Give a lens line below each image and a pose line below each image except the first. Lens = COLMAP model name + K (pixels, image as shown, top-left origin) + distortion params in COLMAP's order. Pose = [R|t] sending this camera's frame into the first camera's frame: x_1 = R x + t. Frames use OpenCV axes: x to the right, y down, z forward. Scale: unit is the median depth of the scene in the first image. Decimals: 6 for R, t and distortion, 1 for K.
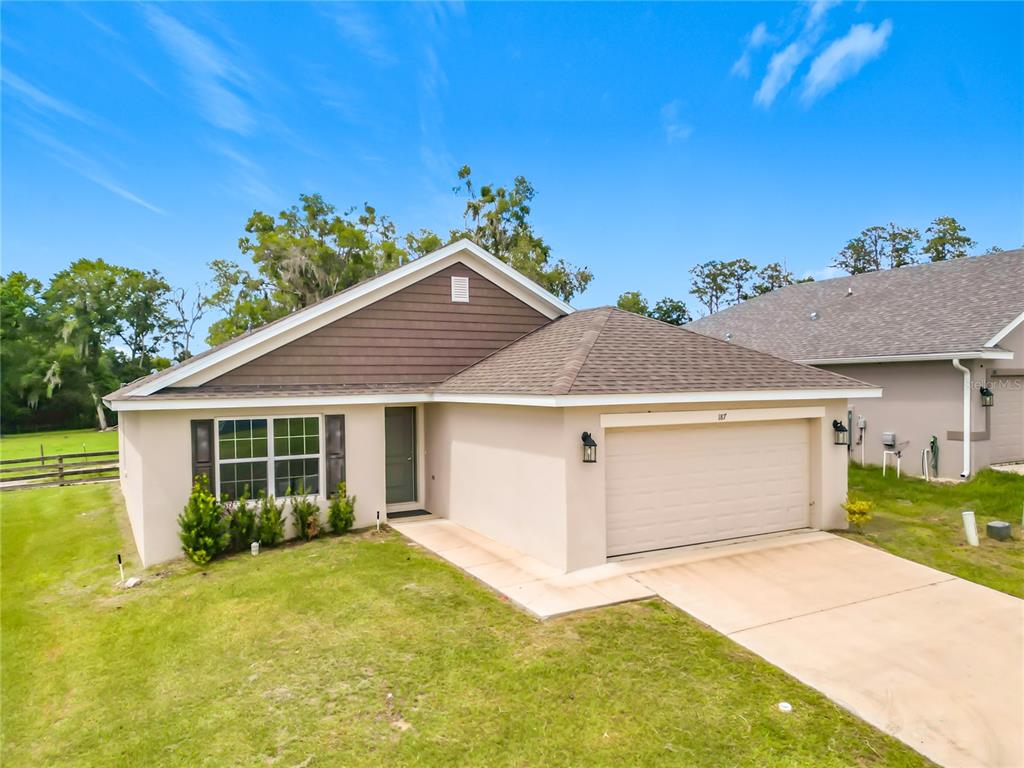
lens RADIAL K [[737.2, 0, 512.0], [0, 737.2, 384.0], [0, 0, 1]] dist [0.067824, -0.083799]
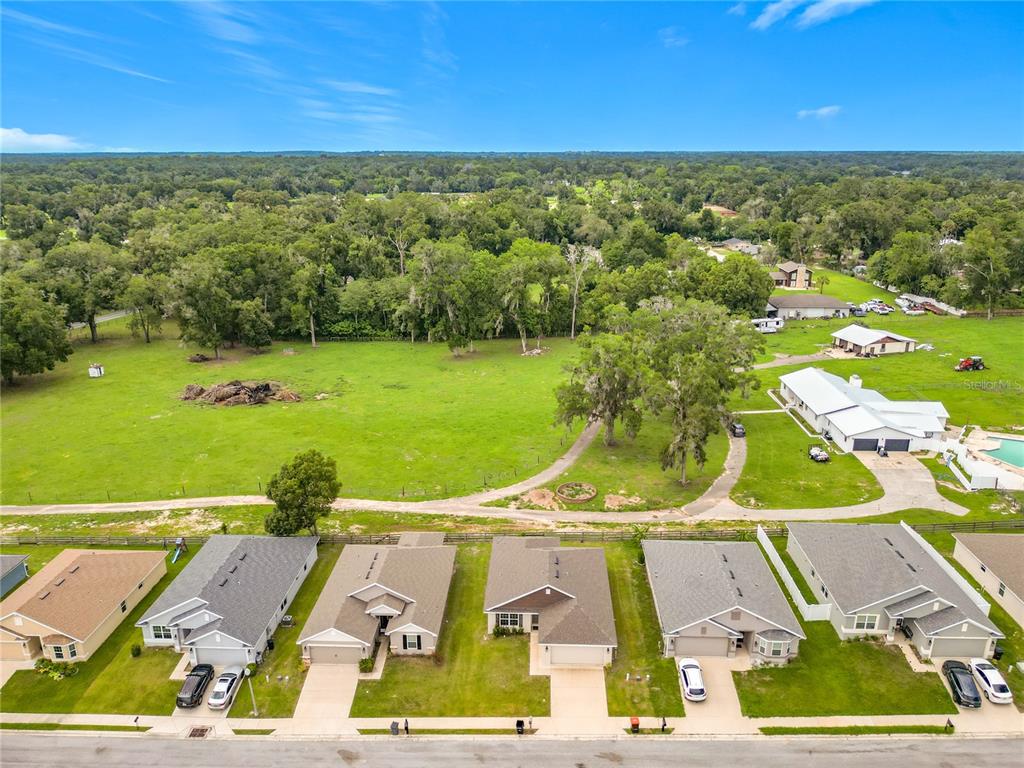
lens RADIAL K [[737.2, 0, 512.0], [0, 737.2, 384.0], [0, 0, 1]] dist [0.067824, -0.083799]
pose [[0.849754, 0.168269, -0.499603, 2.033265], [-0.007376, 0.951394, 0.307889, -3.086158], [0.527128, -0.257945, 0.809692, -2.820228]]
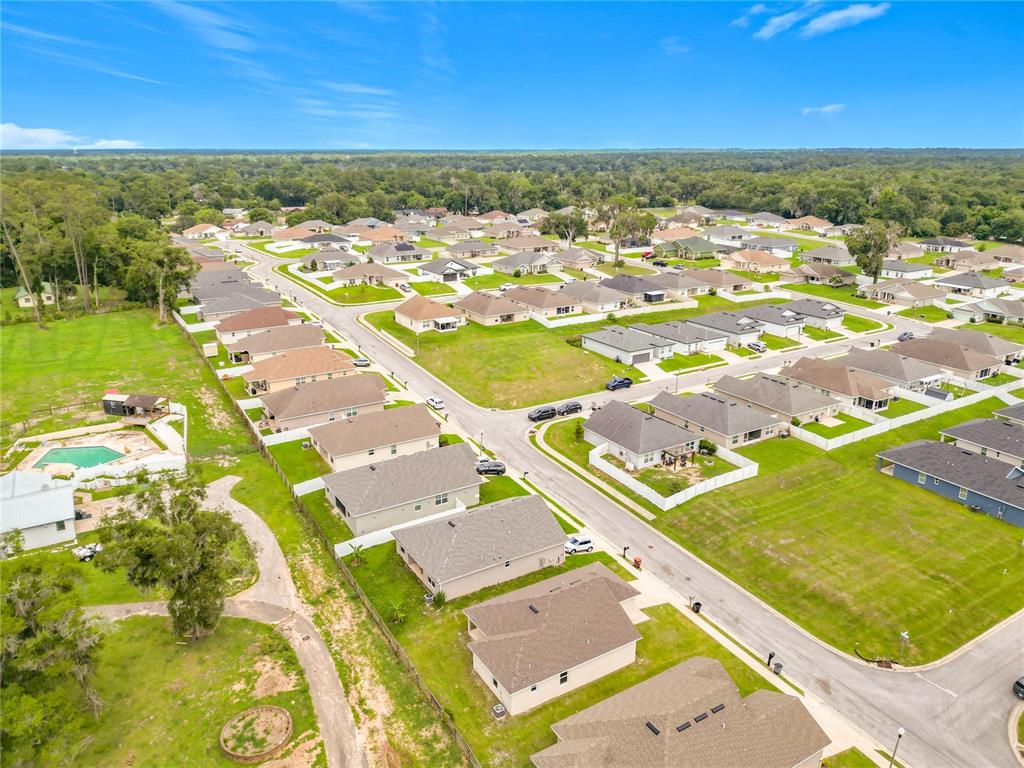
lens RADIAL K [[741.4, 0, 512.0], [0, 741.4, 384.0], [0, 0, 1]] dist [0.074263, -0.094974]
pose [[-0.035958, -0.297585, 0.954018, -4.764099], [0.002697, 0.954603, 0.297869, -3.113075], [-0.999350, 0.013283, -0.033523, 1.903158]]
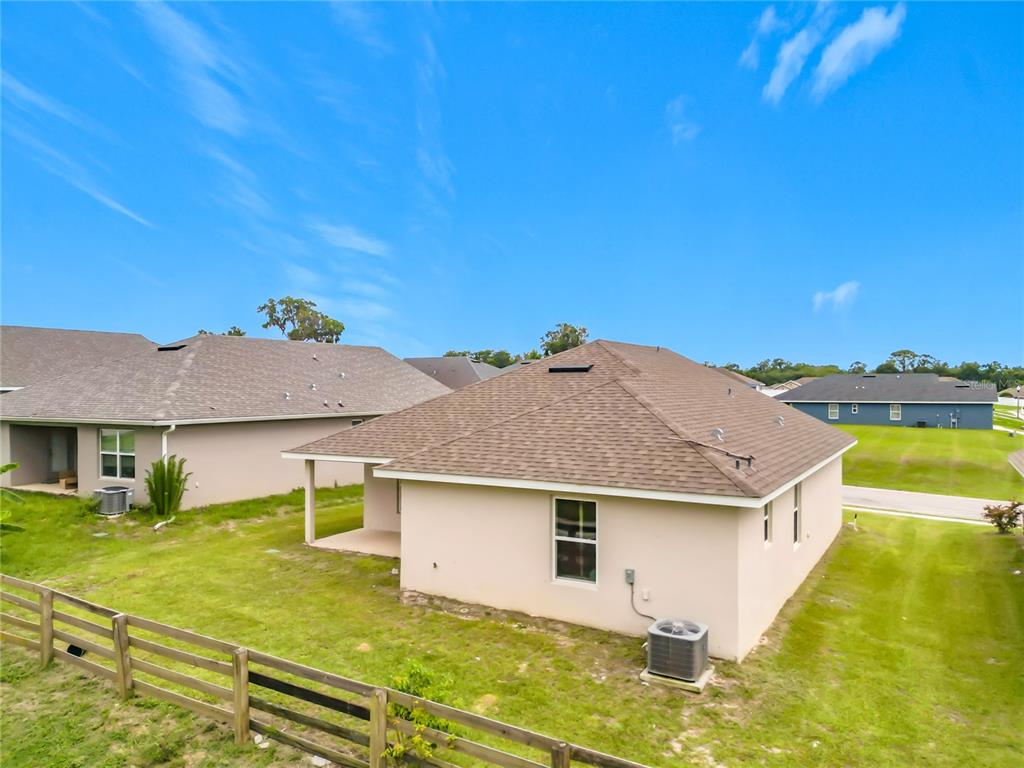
lens RADIAL K [[726.3, 0, 512.0], [0, 726.3, 384.0], [0, 0, 1]] dist [0.085014, -0.083070]
pose [[-0.502214, 0.022339, 0.864455, -1.559174], [0.014620, 0.999743, -0.017341, -0.080696], [-0.864620, 0.003929, -0.502412, 2.431404]]
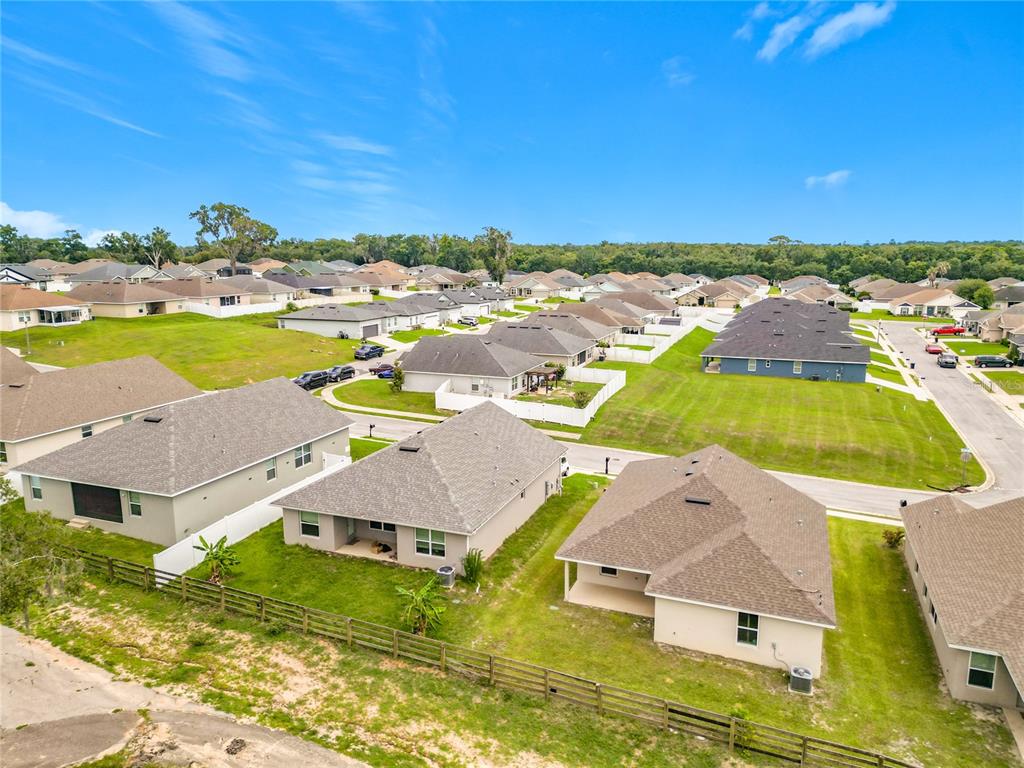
lens RADIAL K [[718.4, 0, 512.0], [0, 718.4, 384.0], [0, 0, 1]] dist [0.094911, -0.100515]
pose [[-0.629068, -0.130697, 0.766284, -1.939473], [0.013081, 0.983845, 0.178543, -1.049382], [-0.777240, 0.122339, -0.617196, 3.747680]]
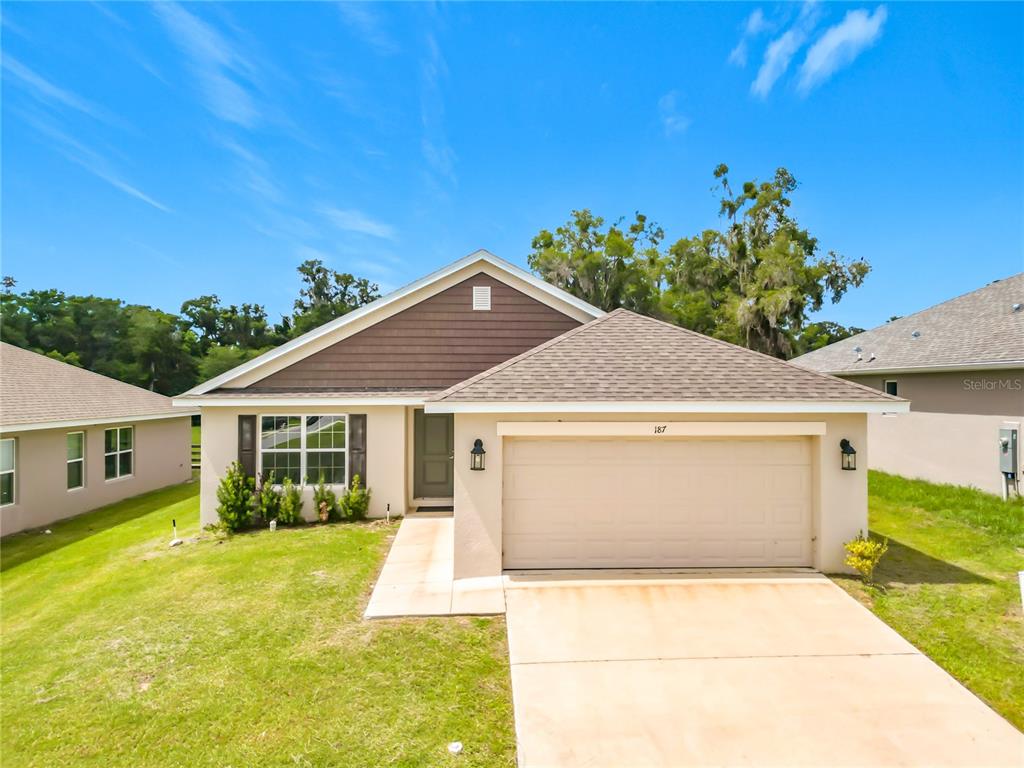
lens RADIAL K [[719.7, 0, 516.5], [0, 719.7, 346.9], [0, 0, 1]] dist [0.048356, -0.042153]
pose [[0.899090, -0.010215, -0.437645, 0.463279], [-0.011969, 0.998780, -0.047902, -0.011338], [0.437601, 0.048306, 0.897871, 0.111604]]
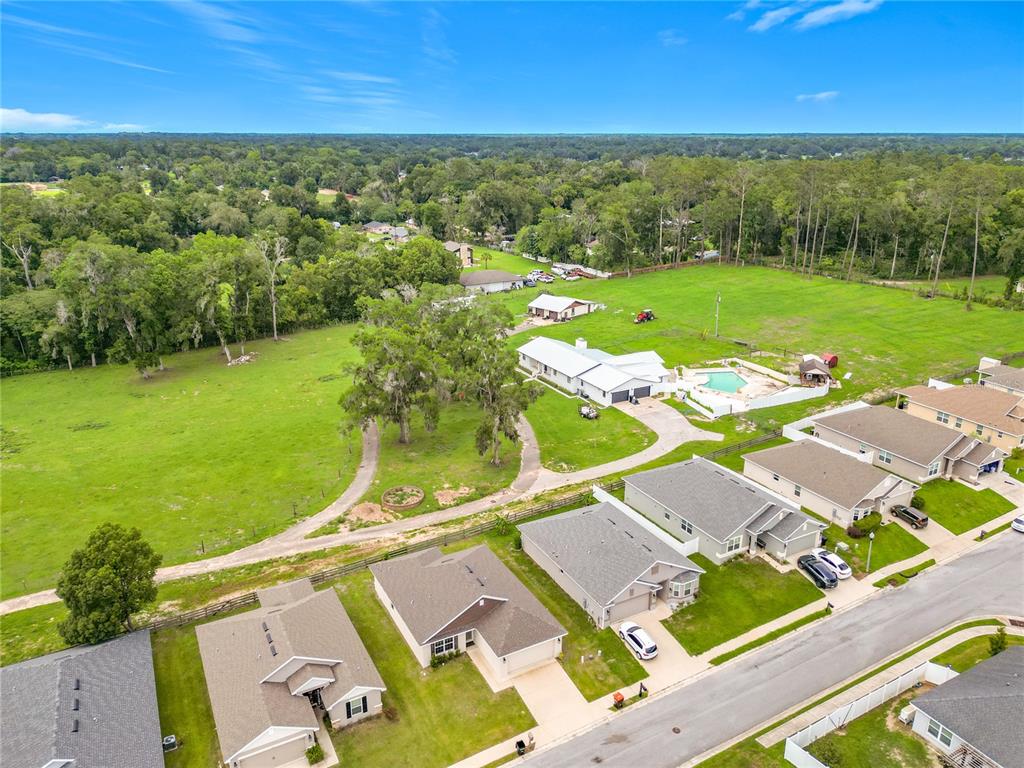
lens RADIAL K [[741.4, 0, 512.0], [0, 741.4, 384.0], [0, 0, 1]] dist [0.074263, -0.094974]
pose [[0.999675, 0.017898, -0.018131, 0.184391], [-0.011122, 0.946864, 0.321441, -3.079417], [0.022921, -0.321135, 0.946756, -3.080514]]
